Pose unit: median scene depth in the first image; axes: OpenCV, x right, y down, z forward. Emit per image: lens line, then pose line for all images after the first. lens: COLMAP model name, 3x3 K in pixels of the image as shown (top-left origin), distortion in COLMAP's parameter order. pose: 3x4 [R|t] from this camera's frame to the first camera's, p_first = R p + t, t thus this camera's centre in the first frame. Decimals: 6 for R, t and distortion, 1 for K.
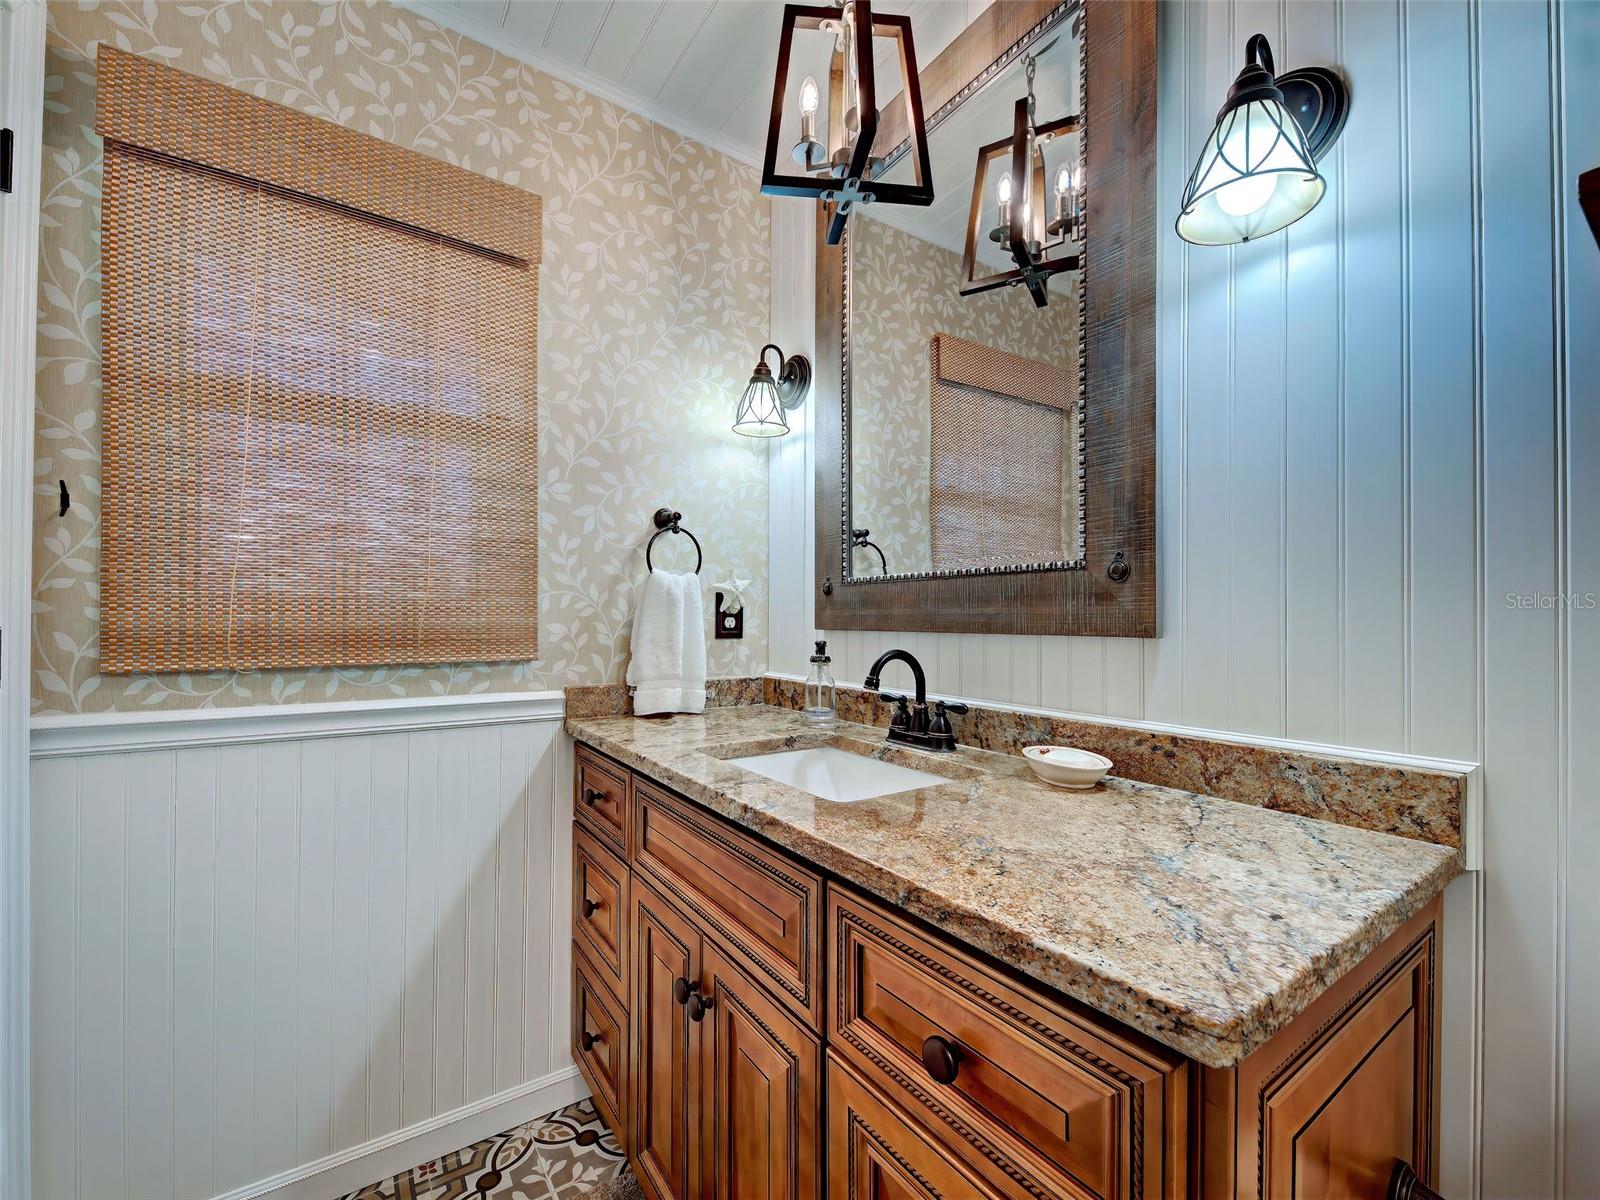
lens RADIAL K [[672.5, 0, 810.8], [0, 672.5, 609.7], [0, 0, 1]] dist [0.005765, -0.001656]
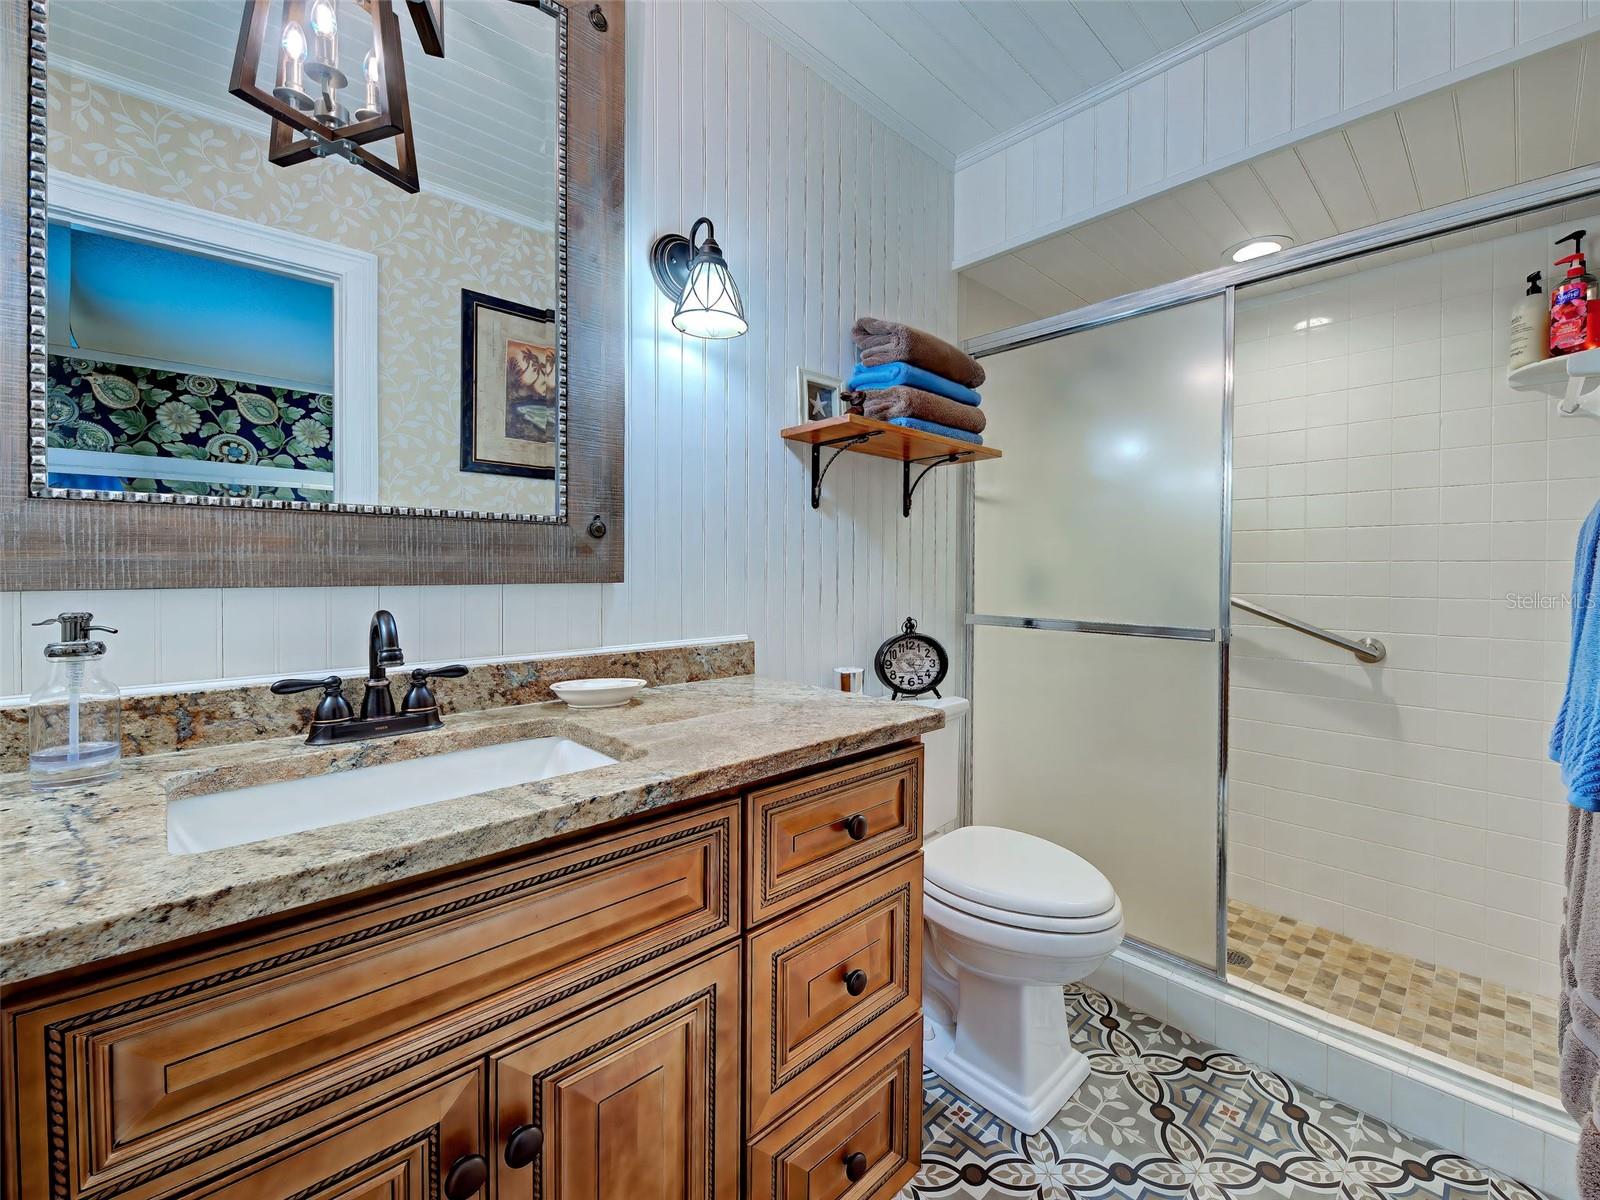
lens RADIAL K [[672.5, 0, 806.5], [0, 672.5, 593.0], [0, 0, 1]] dist [0.005765, -0.001656]
pose [[-0.152043, -0.037137, 0.987676, -0.828048], [-0.013921, 0.999275, 0.035430, 0.009553], [-0.988276, -0.008363, -0.152450, 0.798877]]
